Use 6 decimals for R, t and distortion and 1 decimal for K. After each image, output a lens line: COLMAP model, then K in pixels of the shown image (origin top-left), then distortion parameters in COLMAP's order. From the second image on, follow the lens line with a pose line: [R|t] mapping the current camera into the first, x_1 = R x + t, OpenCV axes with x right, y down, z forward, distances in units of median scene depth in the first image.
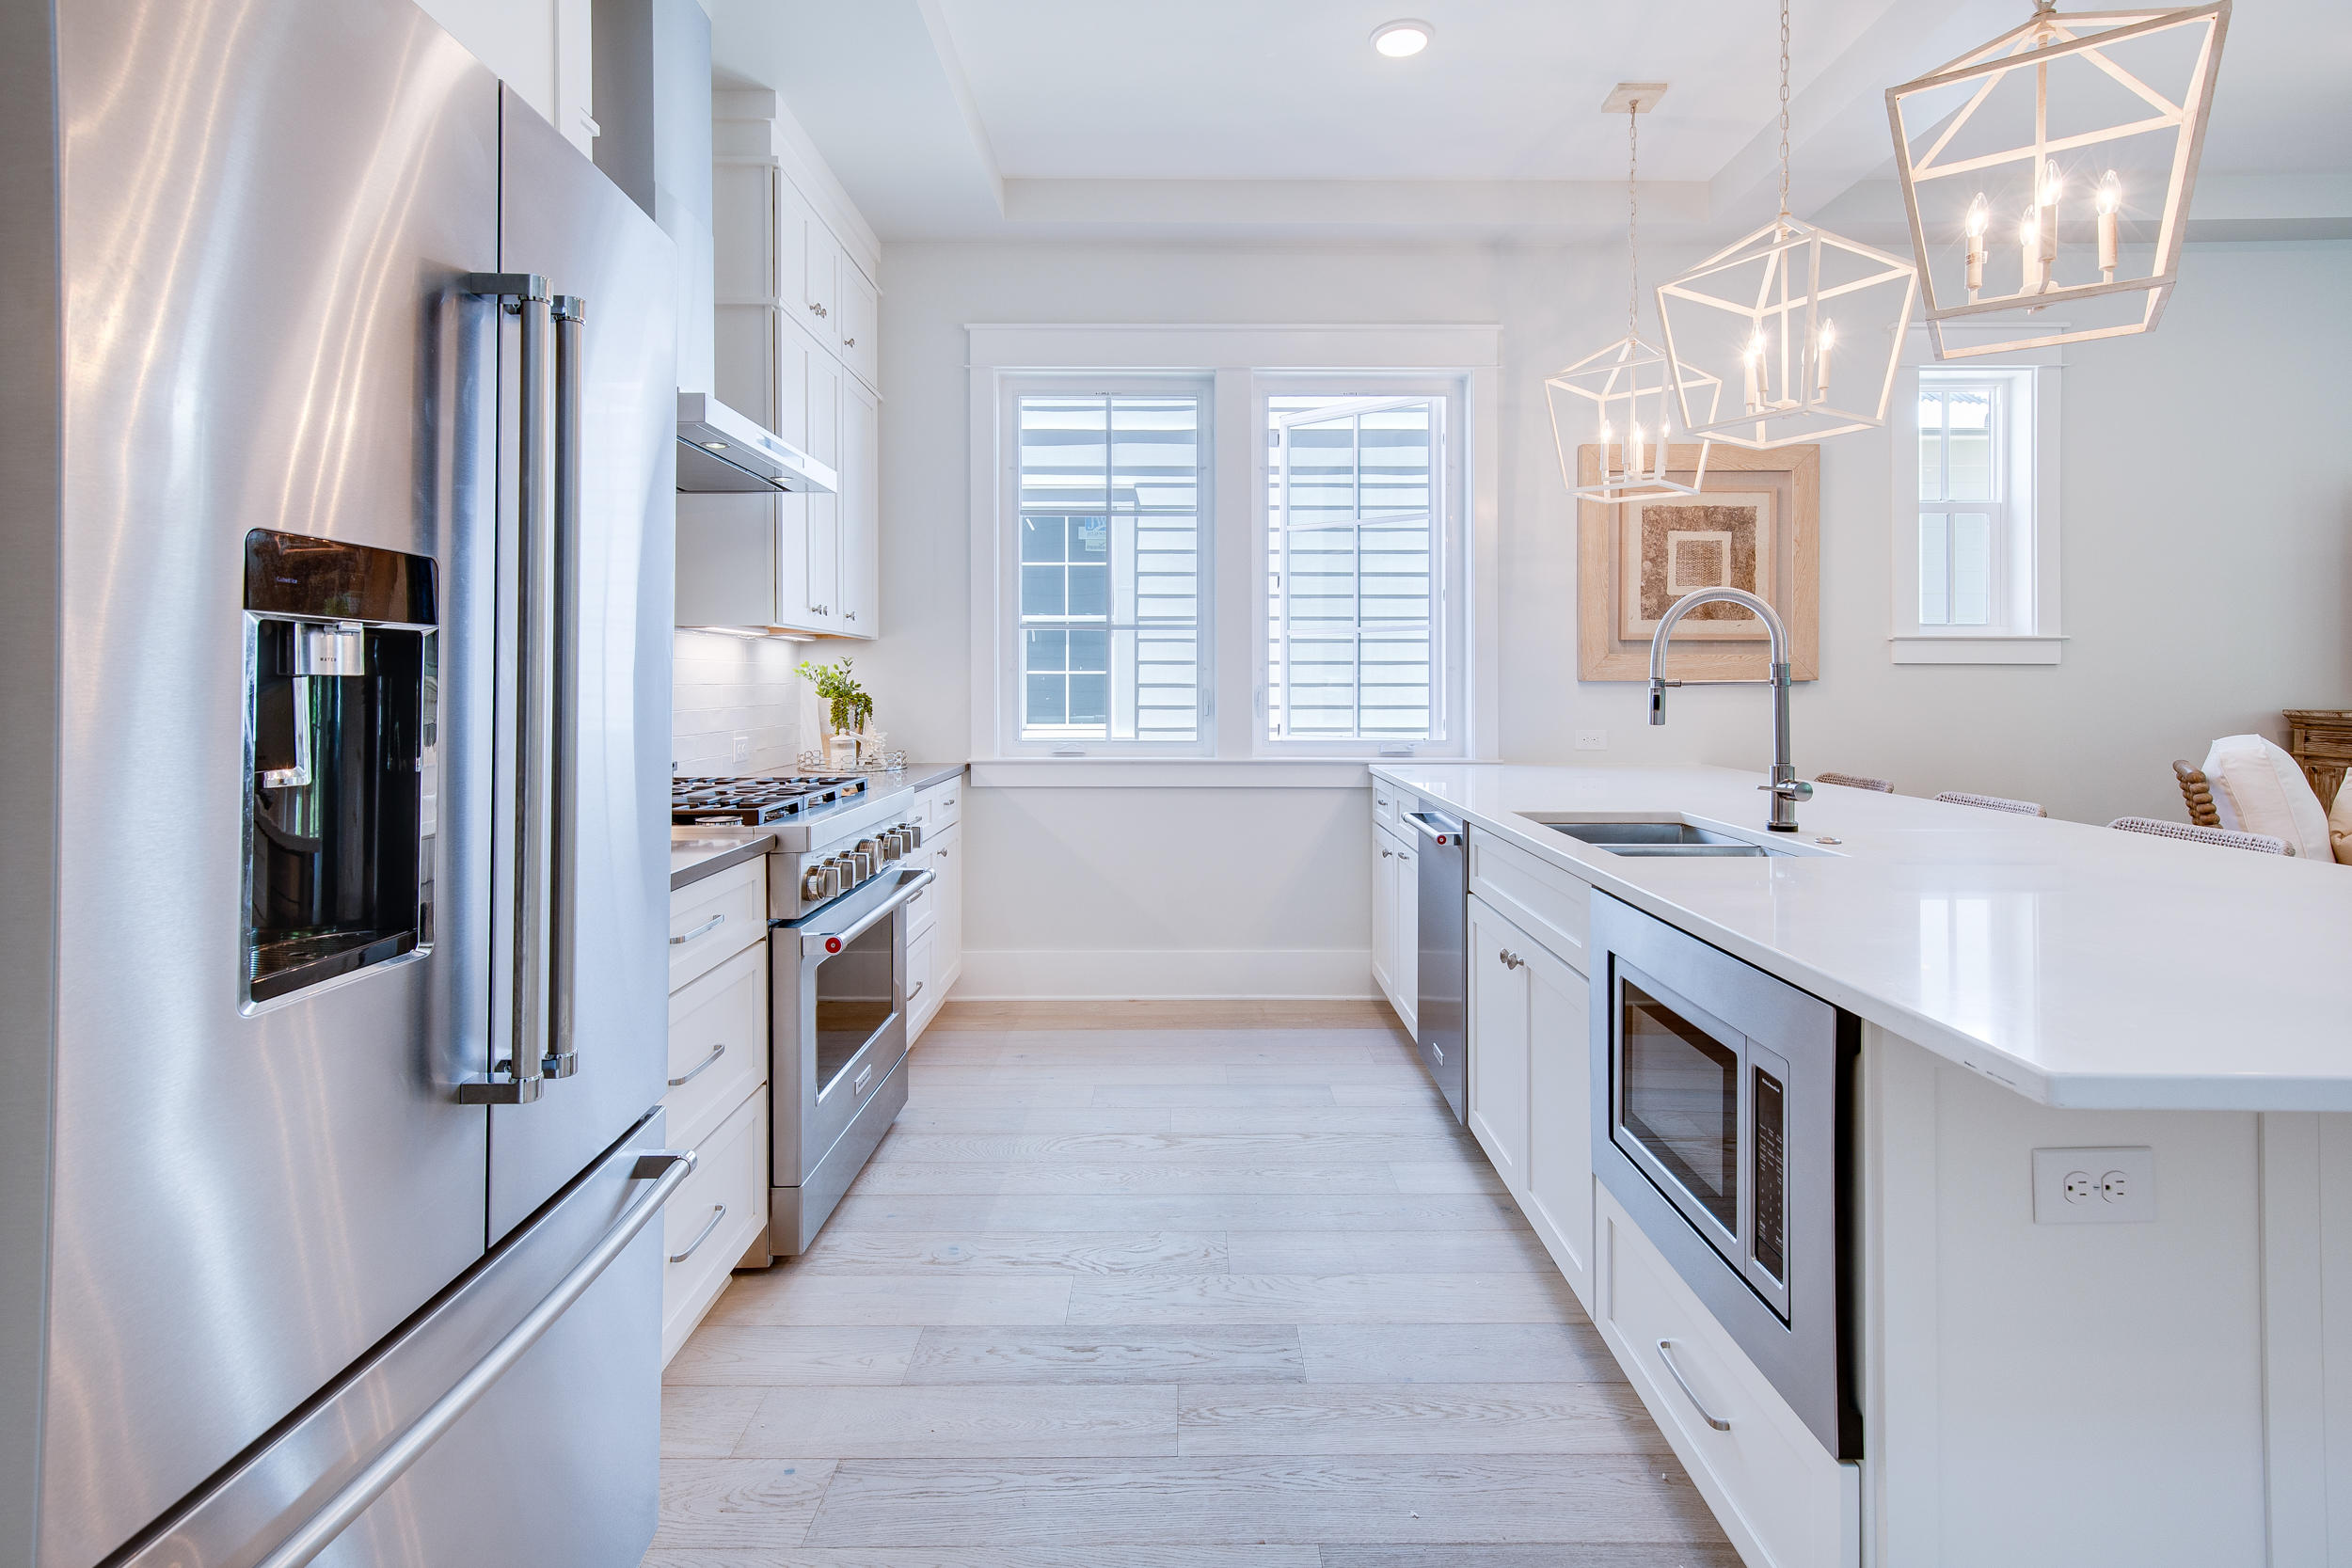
lens RADIAL K [[1191.6, 0, 1187.8], [0, 1191.6, 686.0], [0, 0, 1]] dist [0.012930, 0.001121]
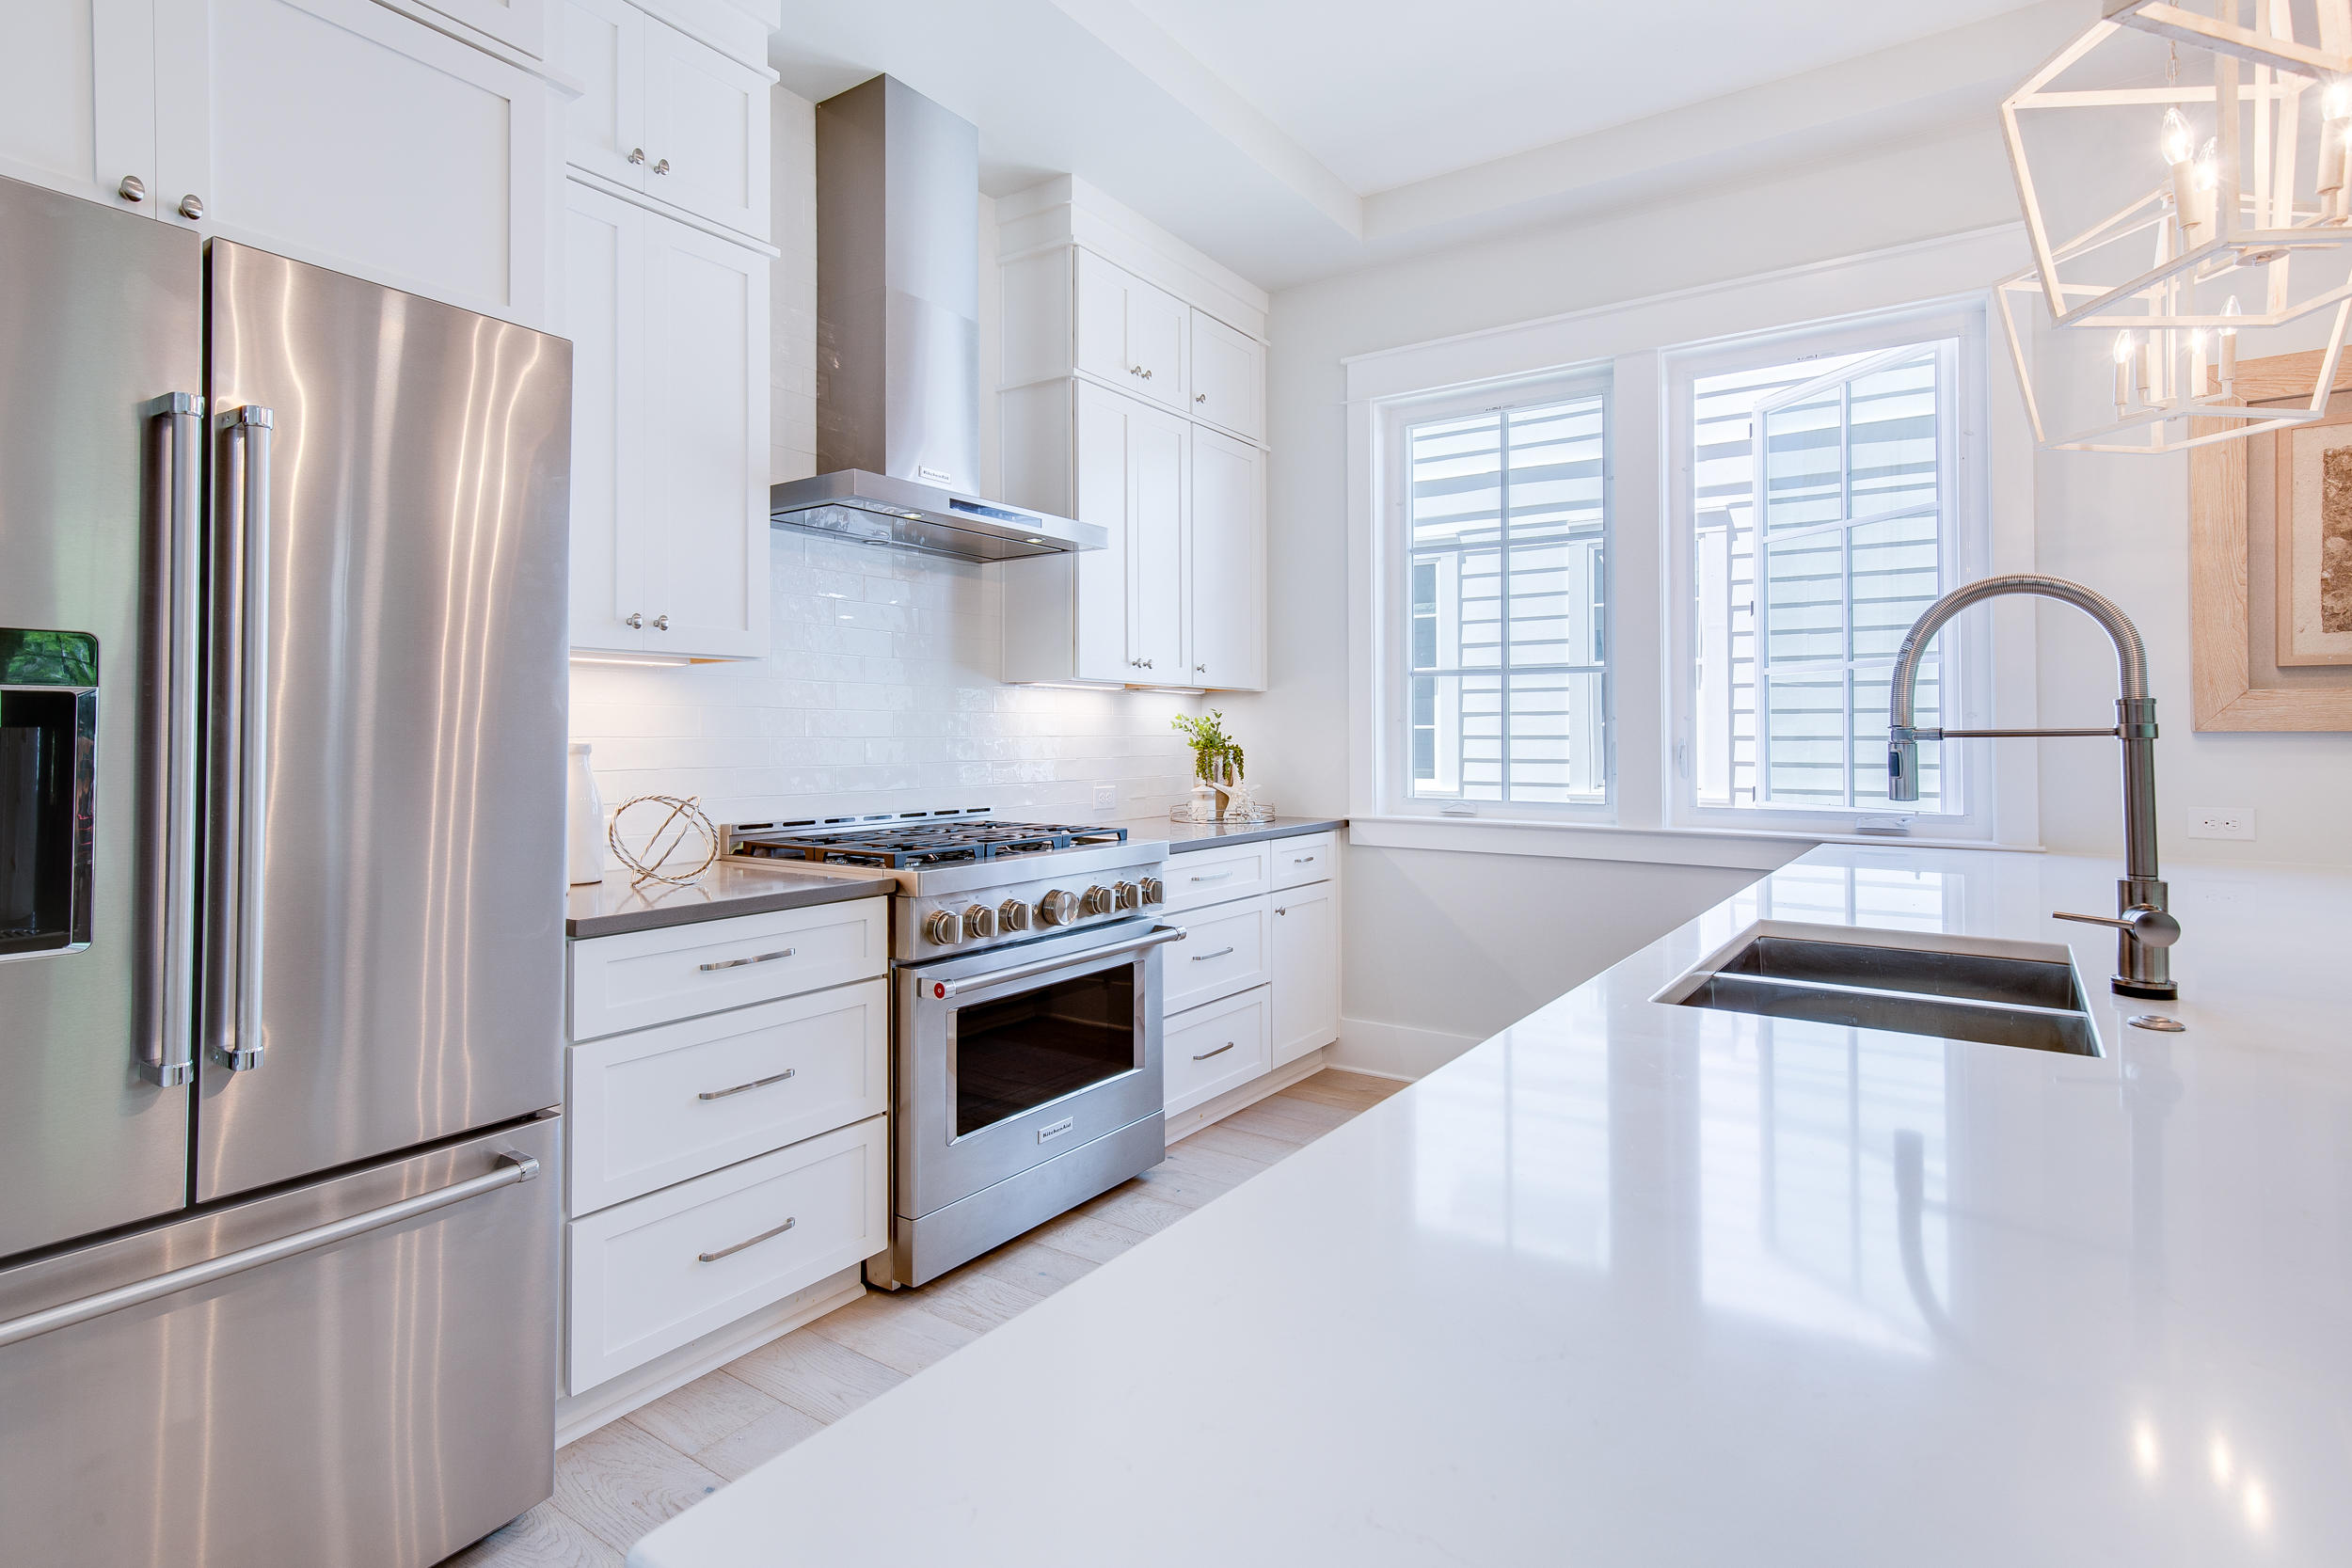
lens RADIAL K [[1177.5, 0, 1179.5], [0, 1177.5, 719.6], [0, 0, 1]] dist [0.012582, 0.000180]
pose [[0.822310, -0.007847, -0.568986, 0.255925], [-0.001471, 0.999872, -0.015915, 0.000384], [0.569039, 0.013924, 0.822193, 0.162133]]
